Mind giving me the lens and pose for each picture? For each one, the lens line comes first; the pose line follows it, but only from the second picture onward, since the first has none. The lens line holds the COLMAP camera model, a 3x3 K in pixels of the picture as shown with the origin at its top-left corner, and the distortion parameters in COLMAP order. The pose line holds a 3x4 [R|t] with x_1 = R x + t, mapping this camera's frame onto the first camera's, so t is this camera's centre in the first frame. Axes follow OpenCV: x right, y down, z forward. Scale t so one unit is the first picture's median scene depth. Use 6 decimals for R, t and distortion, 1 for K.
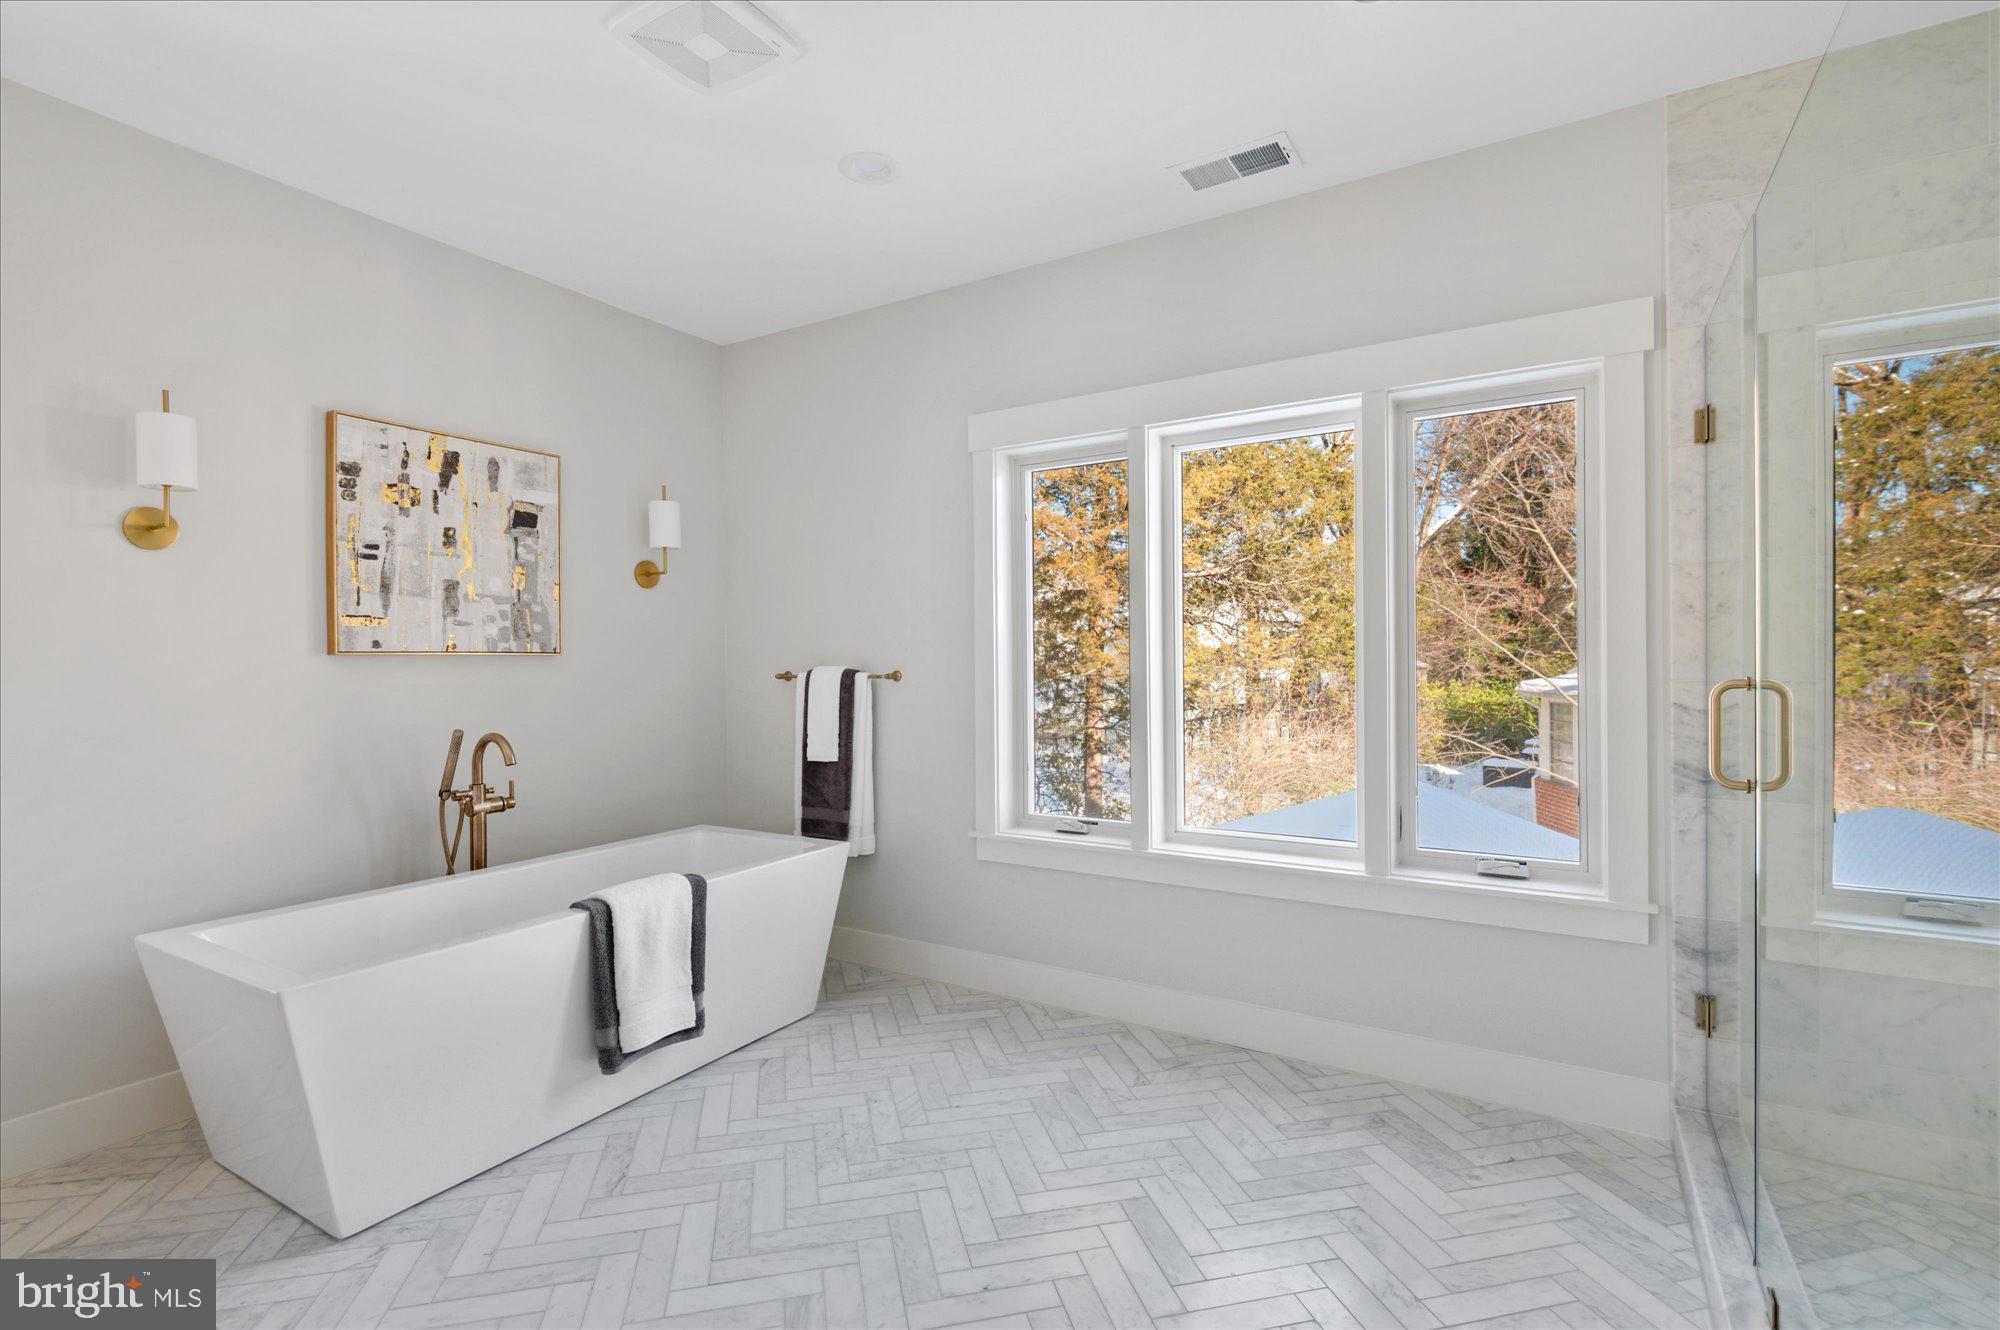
lens RADIAL K [[925.1, 0, 1000.0], [0, 925.1, 665.0], [0, 0, 1]] dist [0.008827, -0.006273]
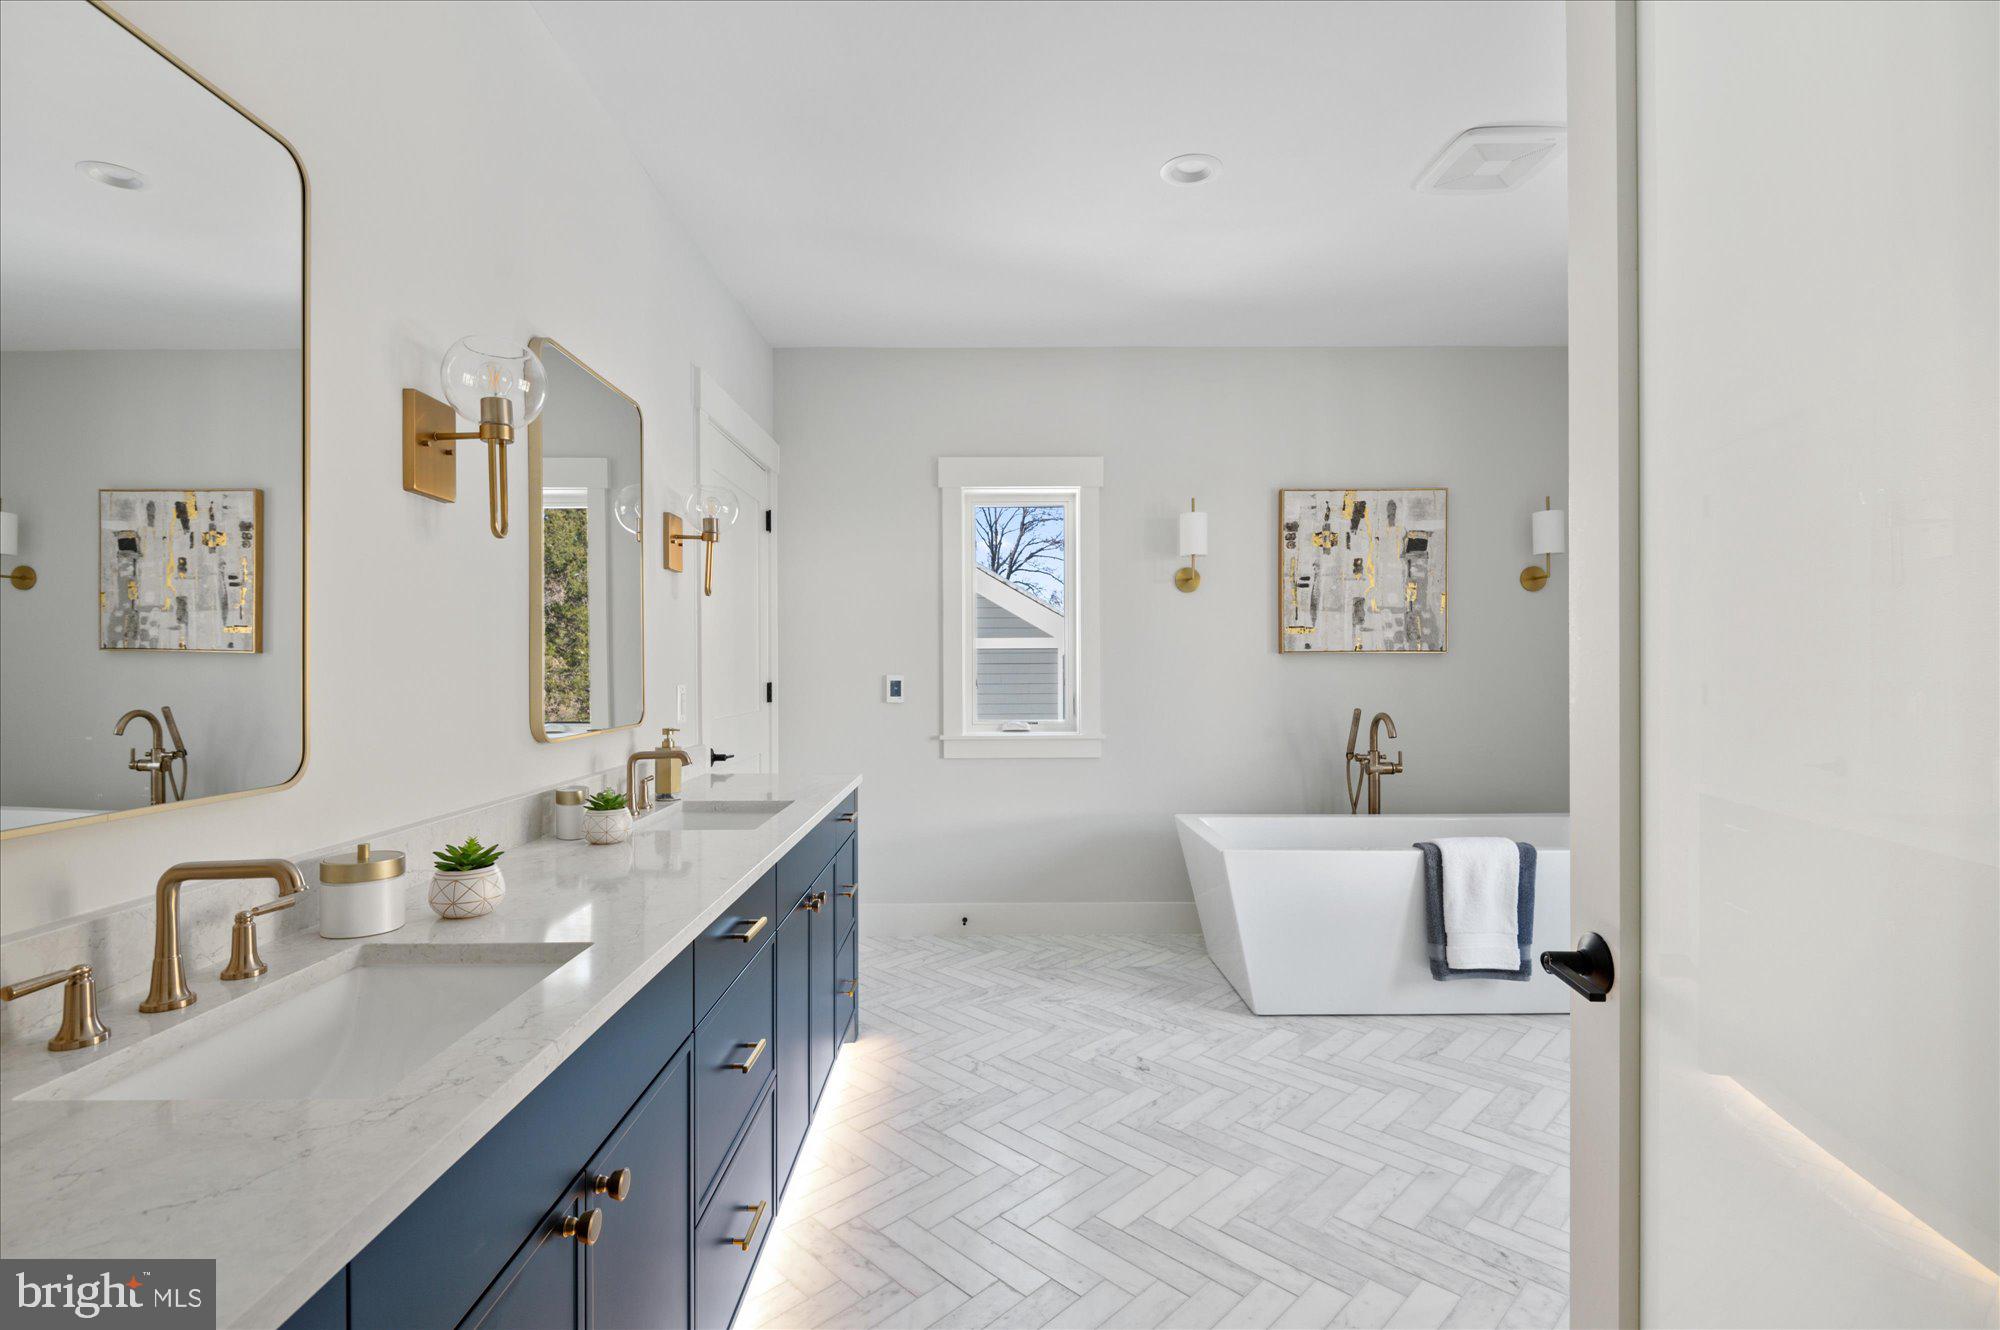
lens RADIAL K [[925.1, 0, 1000.0], [0, 925.1, 665.0], [0, 0, 1]] dist [0.008827, -0.006273]
pose [[0.534463, 0.009013, -0.845144, 0.279643], [-0.003115, 0.999957, 0.008694, -0.004175], [0.845186, -0.002013, 0.534469, -0.165097]]
